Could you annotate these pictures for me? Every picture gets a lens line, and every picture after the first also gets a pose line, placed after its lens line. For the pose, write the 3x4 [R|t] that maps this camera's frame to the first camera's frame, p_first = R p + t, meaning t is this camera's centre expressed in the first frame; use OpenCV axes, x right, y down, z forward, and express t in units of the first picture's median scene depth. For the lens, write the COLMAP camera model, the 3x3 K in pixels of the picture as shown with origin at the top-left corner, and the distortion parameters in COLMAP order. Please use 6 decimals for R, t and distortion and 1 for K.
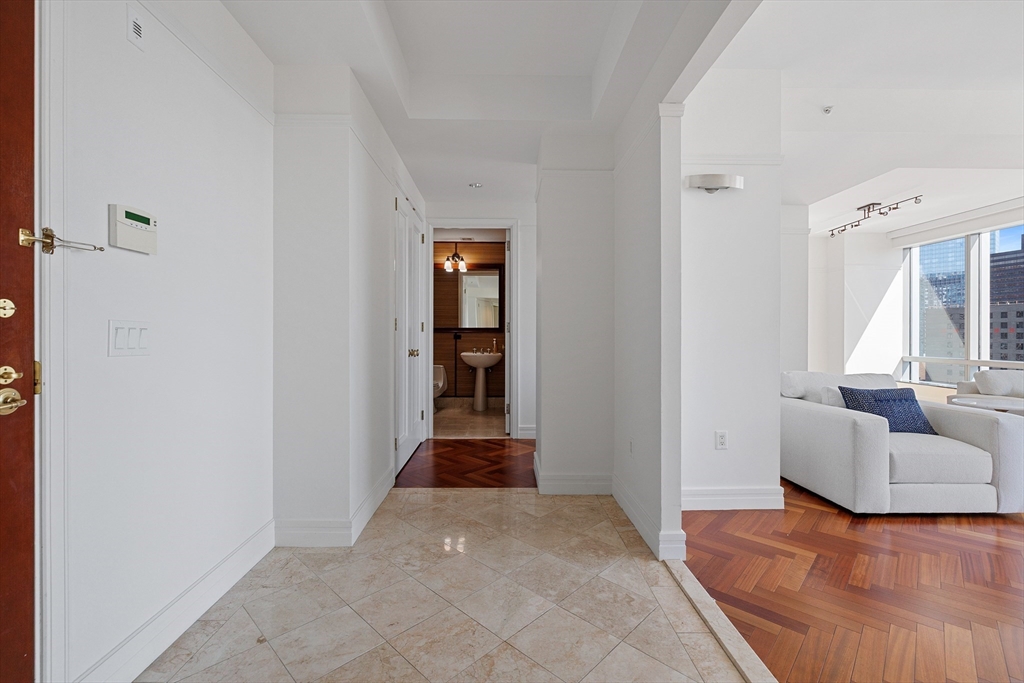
lens RADIAL K [[443.3, 0, 510.0], [0, 443.3, 335.8], [0, 0, 1]] dist [0.003338, 0.000437]
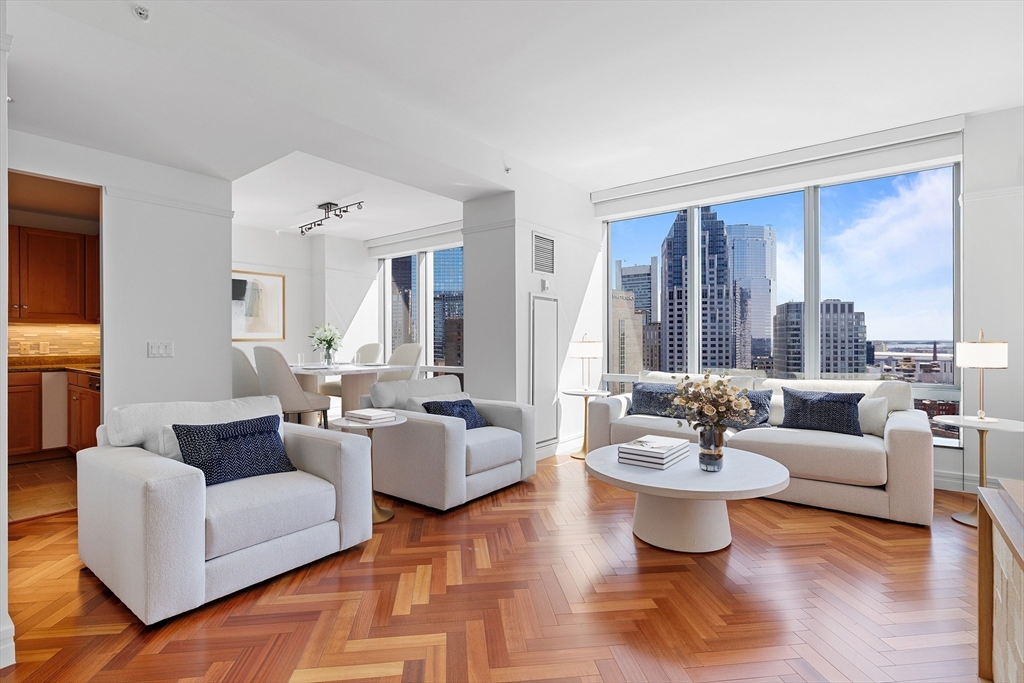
lens RADIAL K [[500.6, 0, 511.0], [0, 500.6, 339.3], [0, 0, 1]] dist [-0.002565, -0.000269]
pose [[0.637004, -0.003626, 0.770852, 0.549790], [0.009966, 0.999944, -0.003532, -0.014286], [-0.770796, 0.009932, 0.637005, 0.107876]]
